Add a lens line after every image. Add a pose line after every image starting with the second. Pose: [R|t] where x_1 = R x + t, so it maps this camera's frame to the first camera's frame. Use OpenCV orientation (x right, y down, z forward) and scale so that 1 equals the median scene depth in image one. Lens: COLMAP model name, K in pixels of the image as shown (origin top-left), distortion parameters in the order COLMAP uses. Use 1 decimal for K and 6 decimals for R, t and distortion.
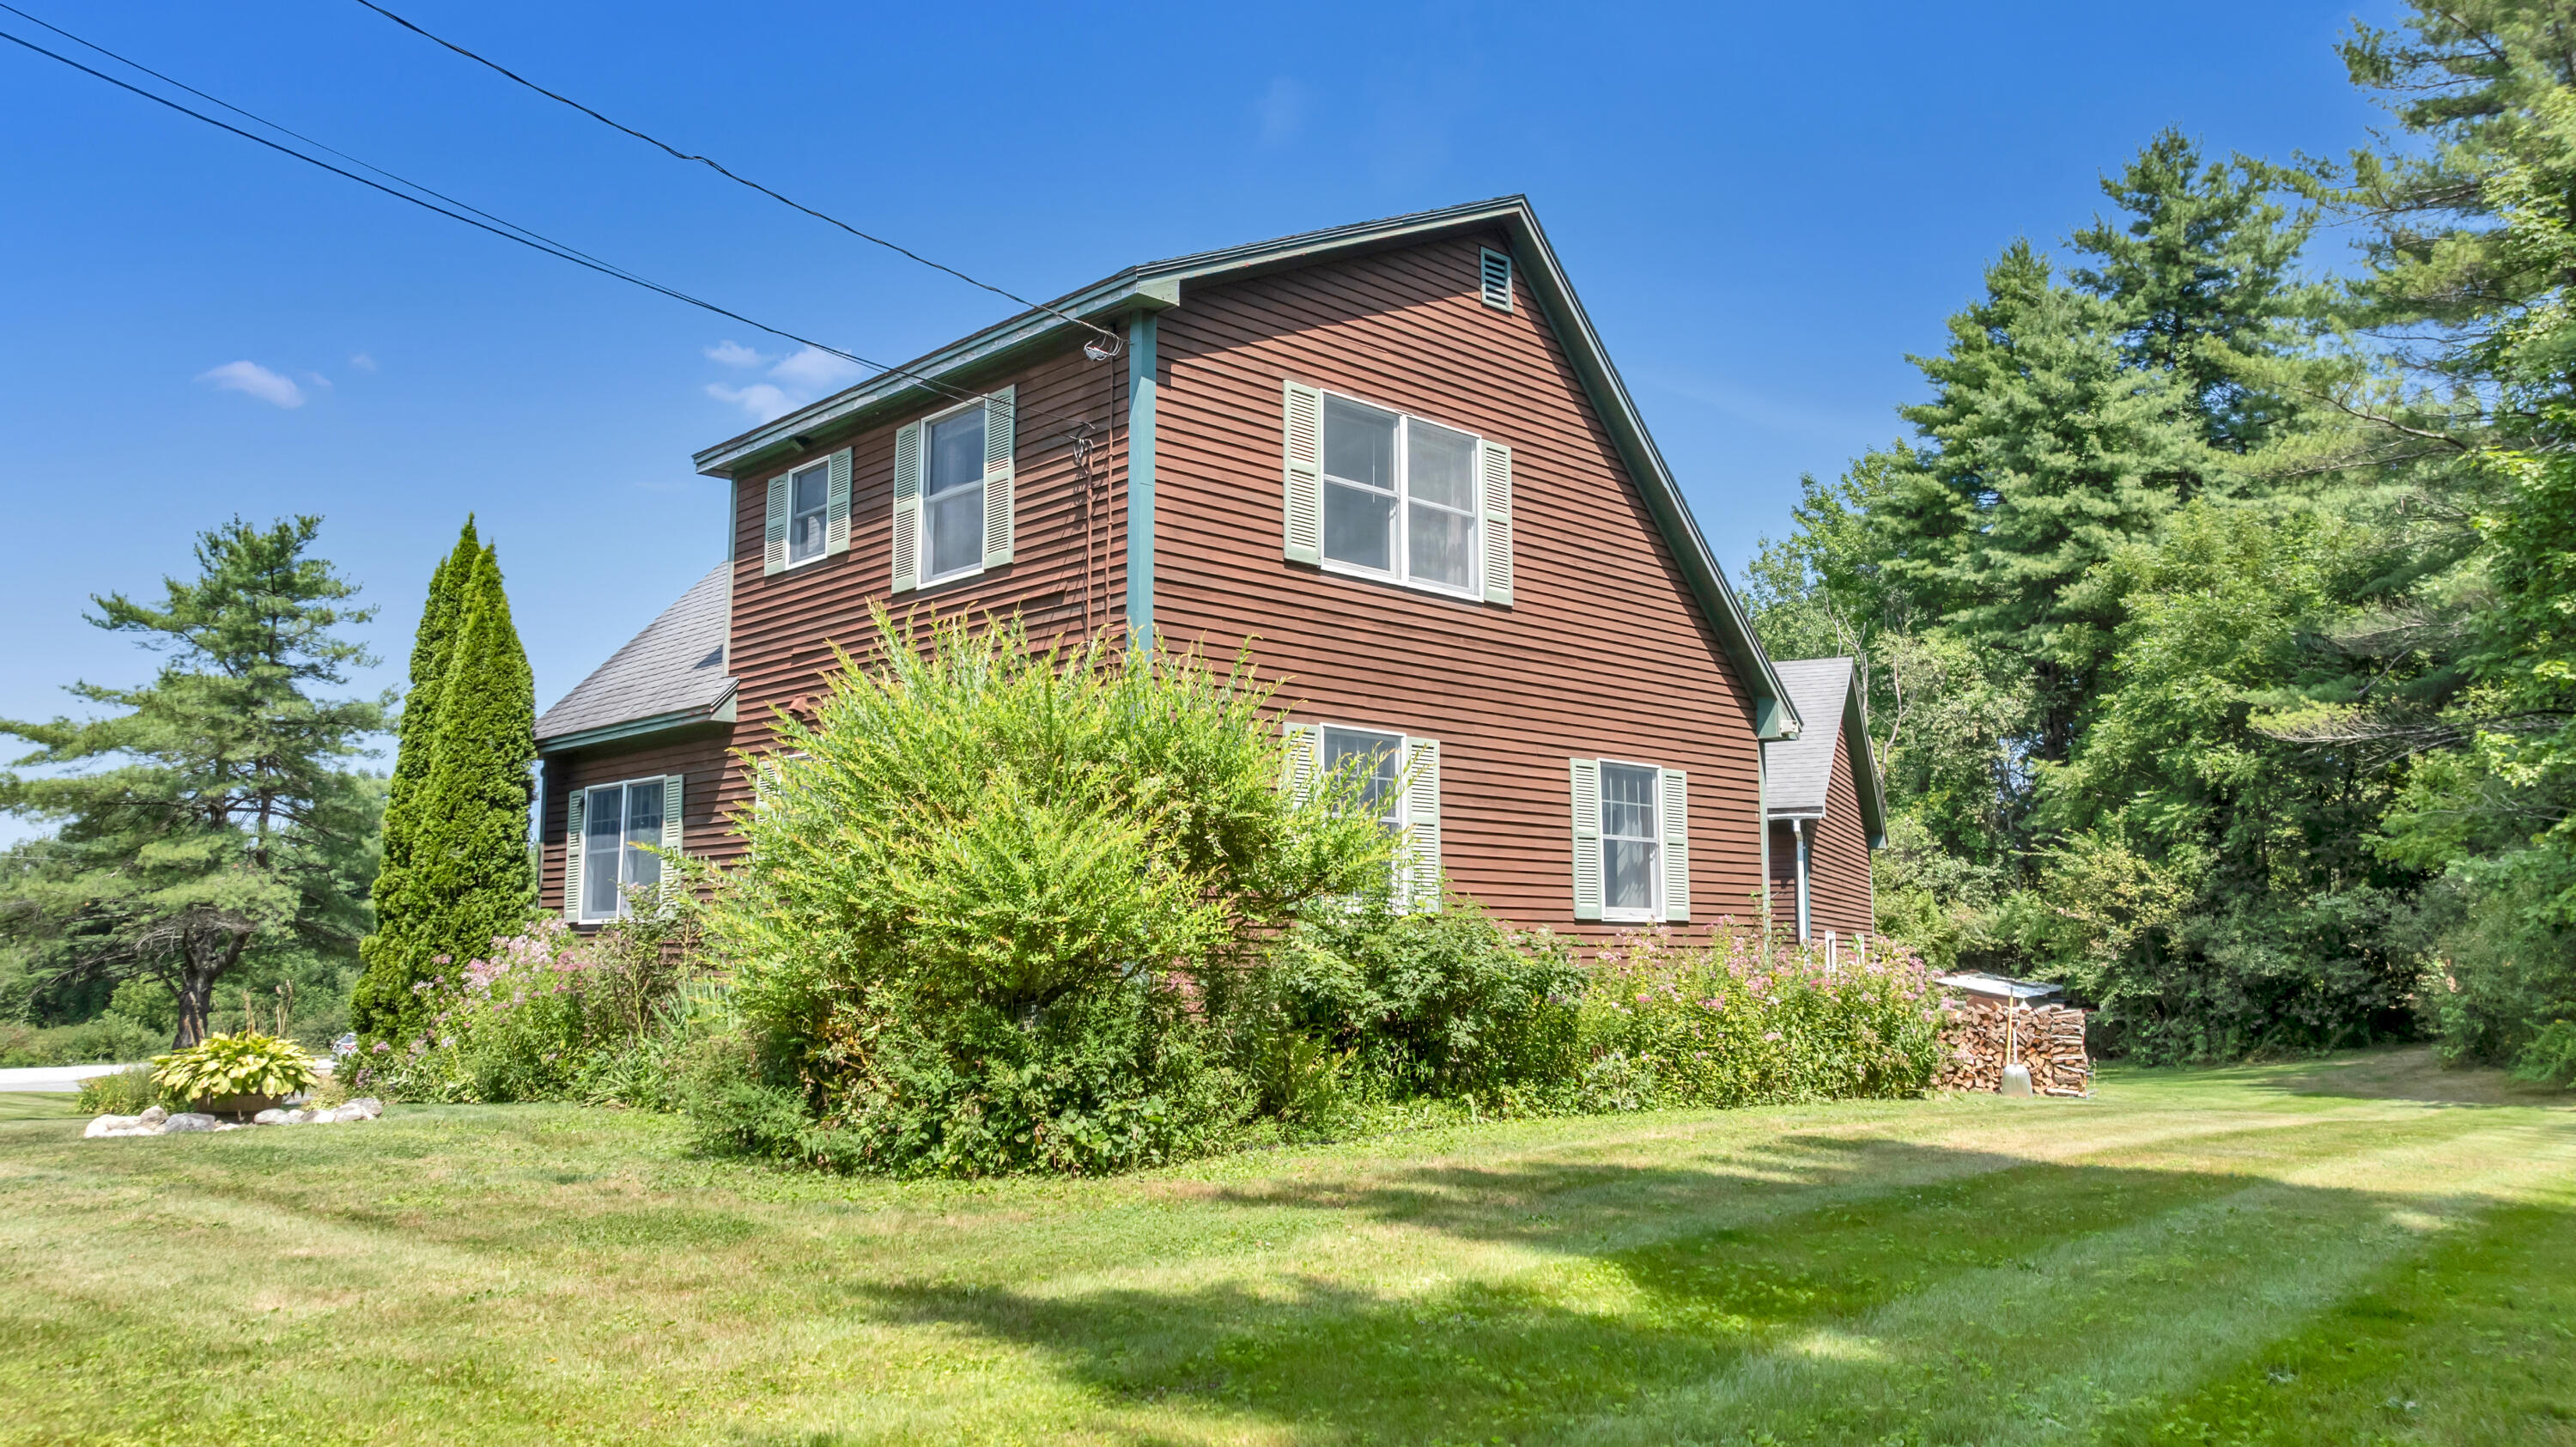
lens RADIAL K [[1836.7, 0, 1288.0], [0, 1836.7, 723.5], [0, 0, 1]] dist [-0.010662, 0.002669]
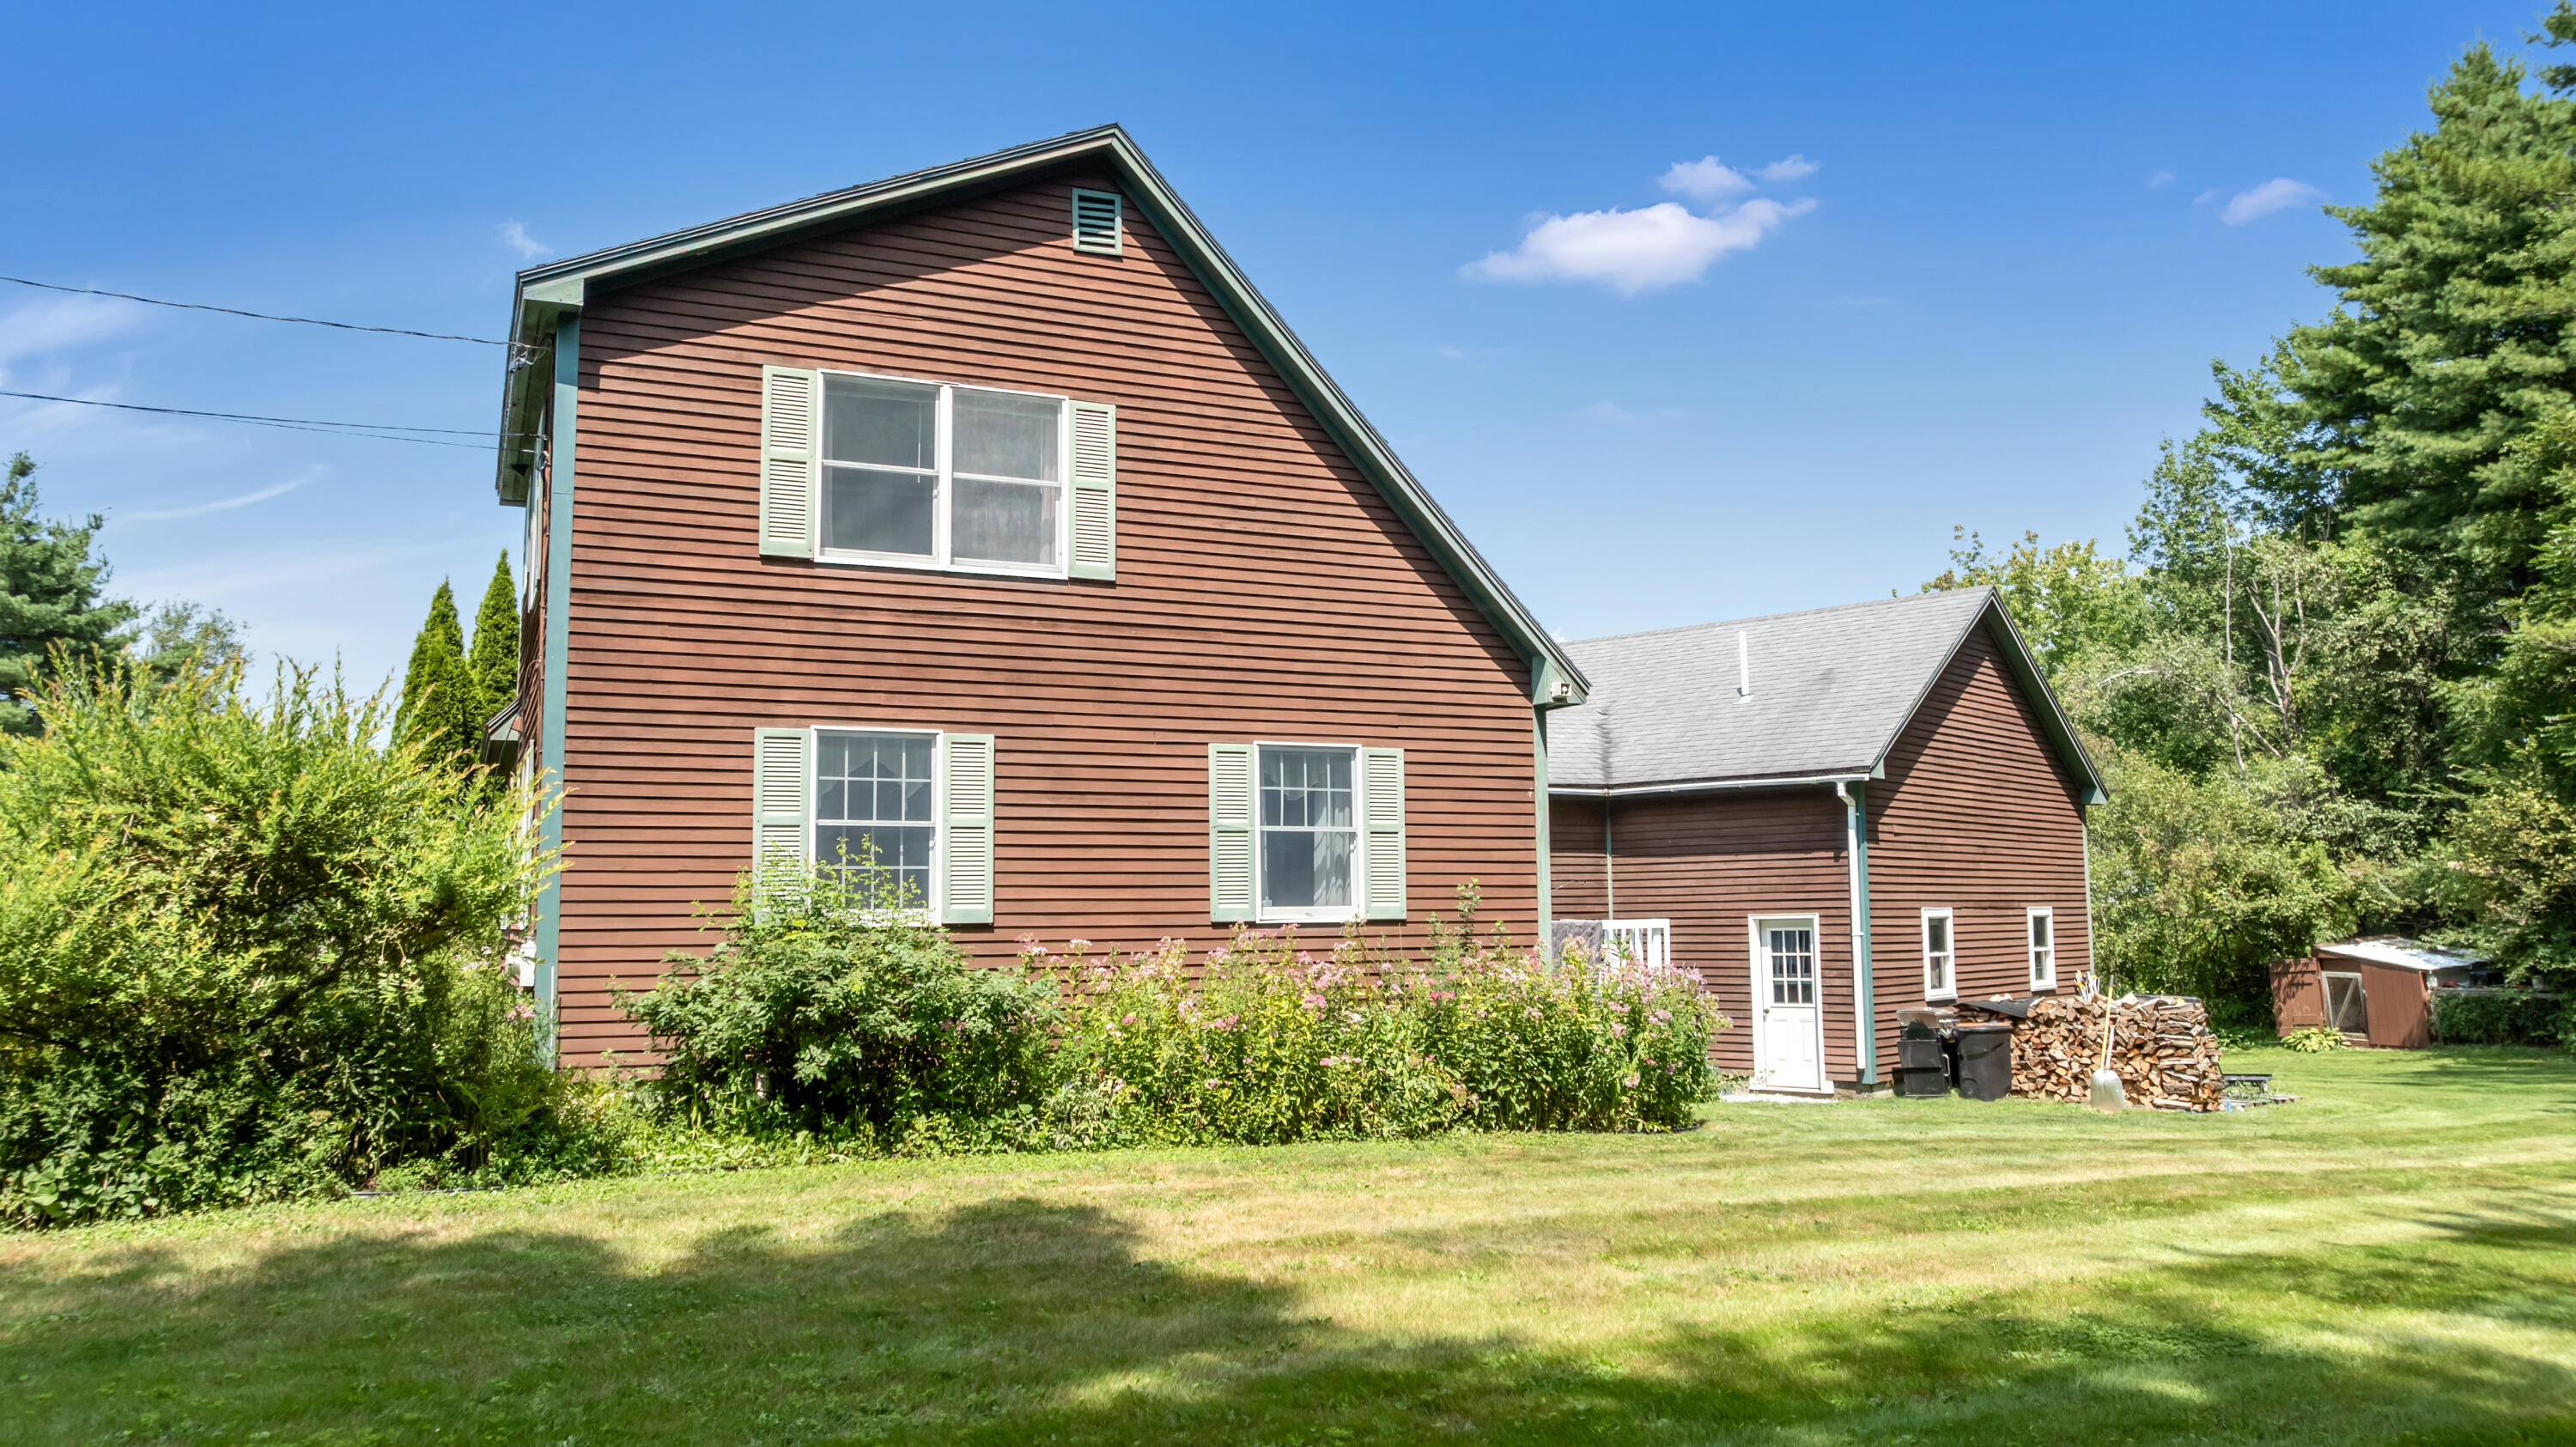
lens RADIAL K [[1806.4, 0, 1288.0], [0, 1806.4, 723.5], [0, 0, 1]] dist [-0.033164, 0.049912]
pose [[0.944260, -0.043894, -0.326261, 0.424886], [0.051820, 0.998534, 0.015640, -0.002385], [0.325097, -0.031675, 0.945150, 0.157896]]
